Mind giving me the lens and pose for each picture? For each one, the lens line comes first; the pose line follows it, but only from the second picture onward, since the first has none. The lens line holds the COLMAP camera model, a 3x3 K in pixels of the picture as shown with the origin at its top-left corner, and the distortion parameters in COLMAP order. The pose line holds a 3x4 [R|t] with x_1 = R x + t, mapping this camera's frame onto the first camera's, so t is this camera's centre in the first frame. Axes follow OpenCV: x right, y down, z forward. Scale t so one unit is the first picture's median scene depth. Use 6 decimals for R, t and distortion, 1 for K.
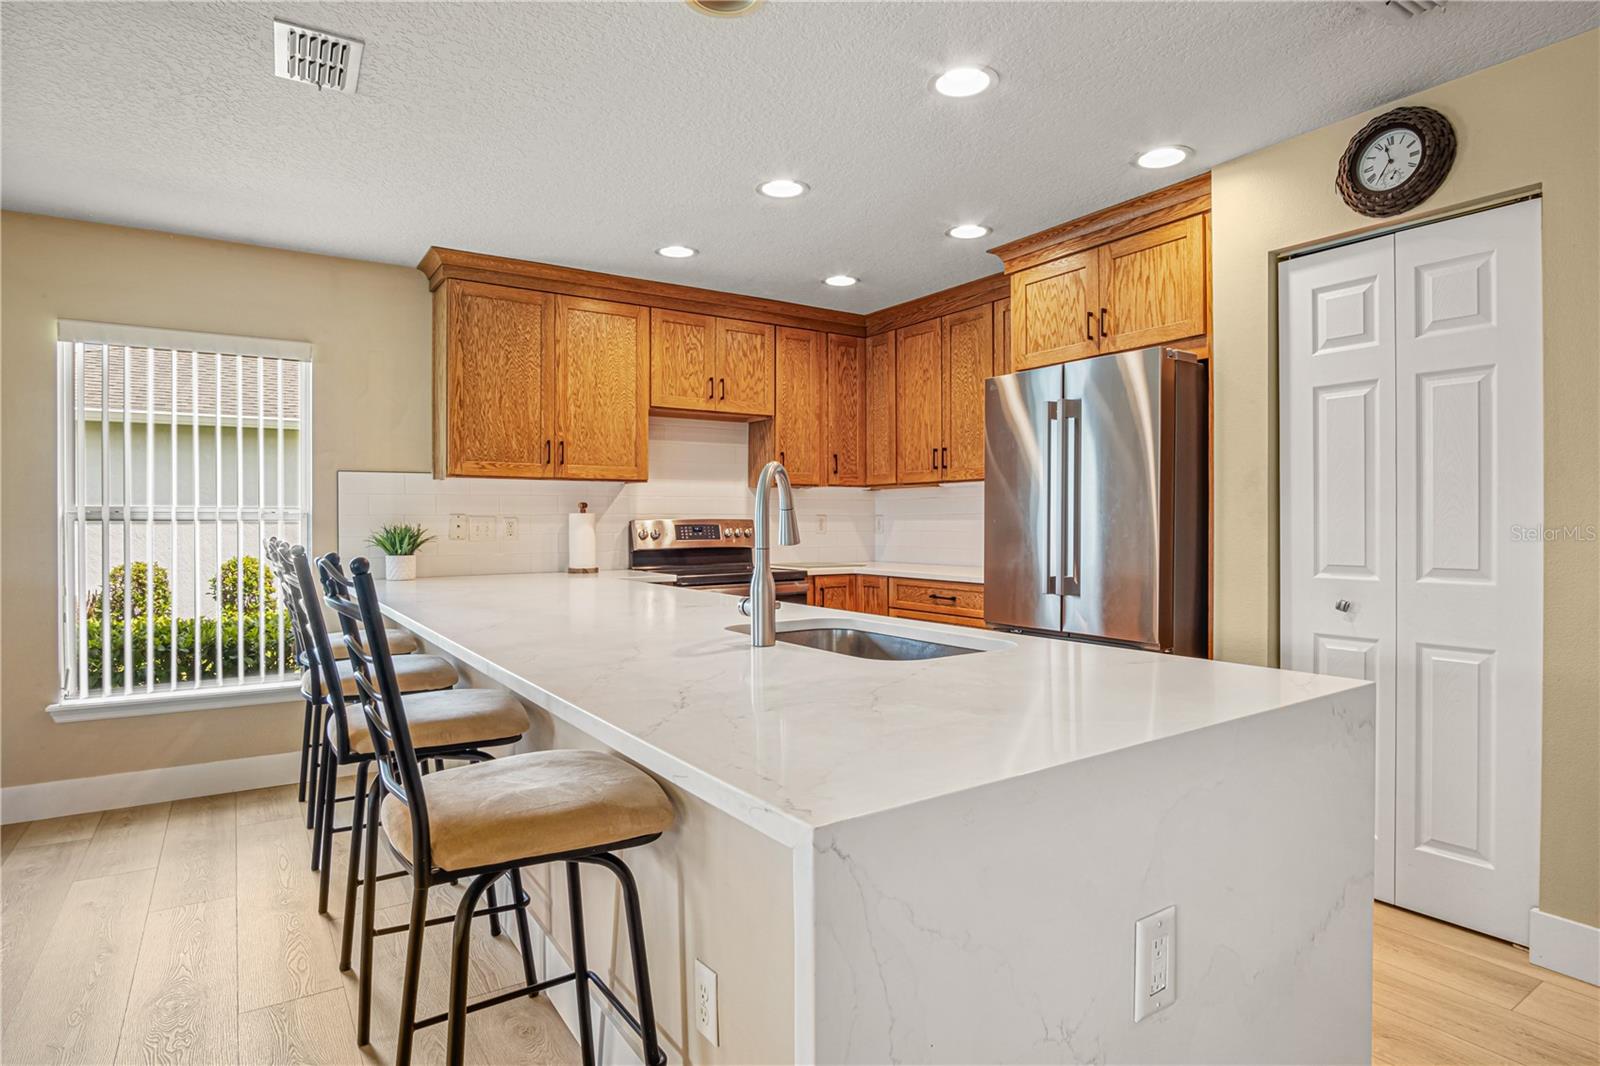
lens RADIAL K [[854.8, 0, 790.0], [0, 854.8, 531.6], [0, 0, 1]] dist [-0.027052, 0.004539]
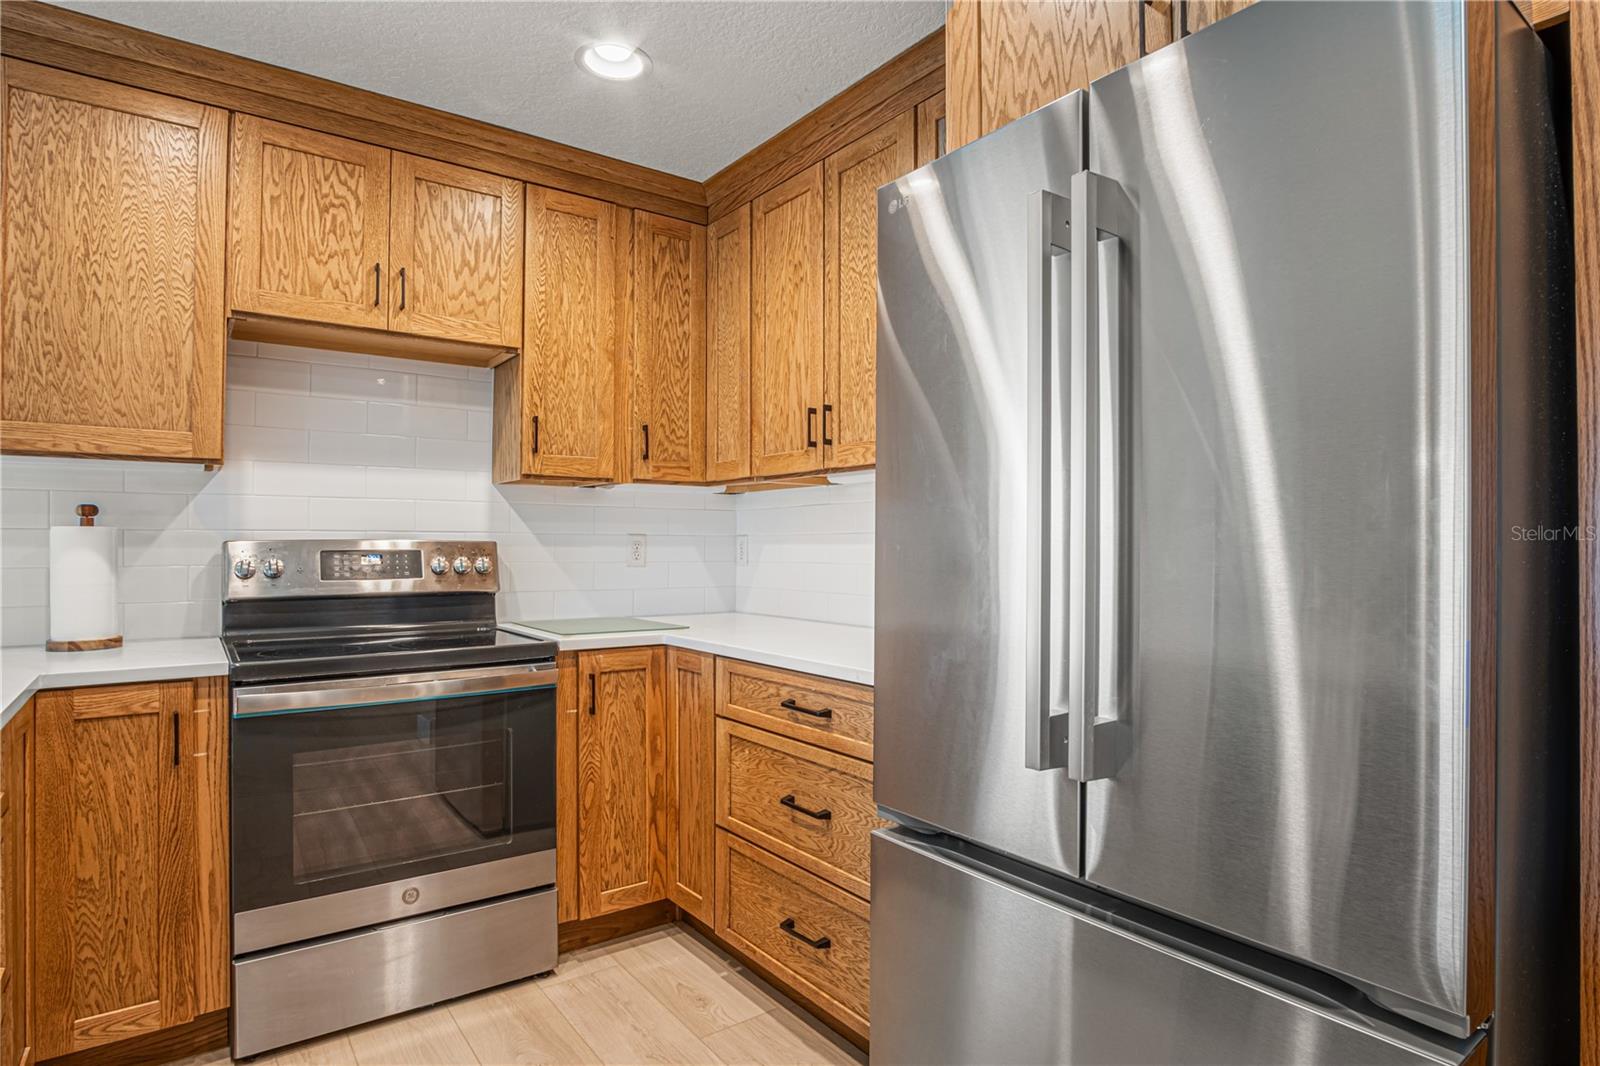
lens RADIAL K [[854.8, 0, 805.5], [0, 854.8, 534.8], [0, 0, 1]] dist [-0.027052, 0.004539]
pose [[0.998180, 0.006013, 0.060004, 0.136515], [-0.004695, 0.999745, -0.022094, -0.007722], [-0.060122, 0.021772, 0.997954, 0.482257]]
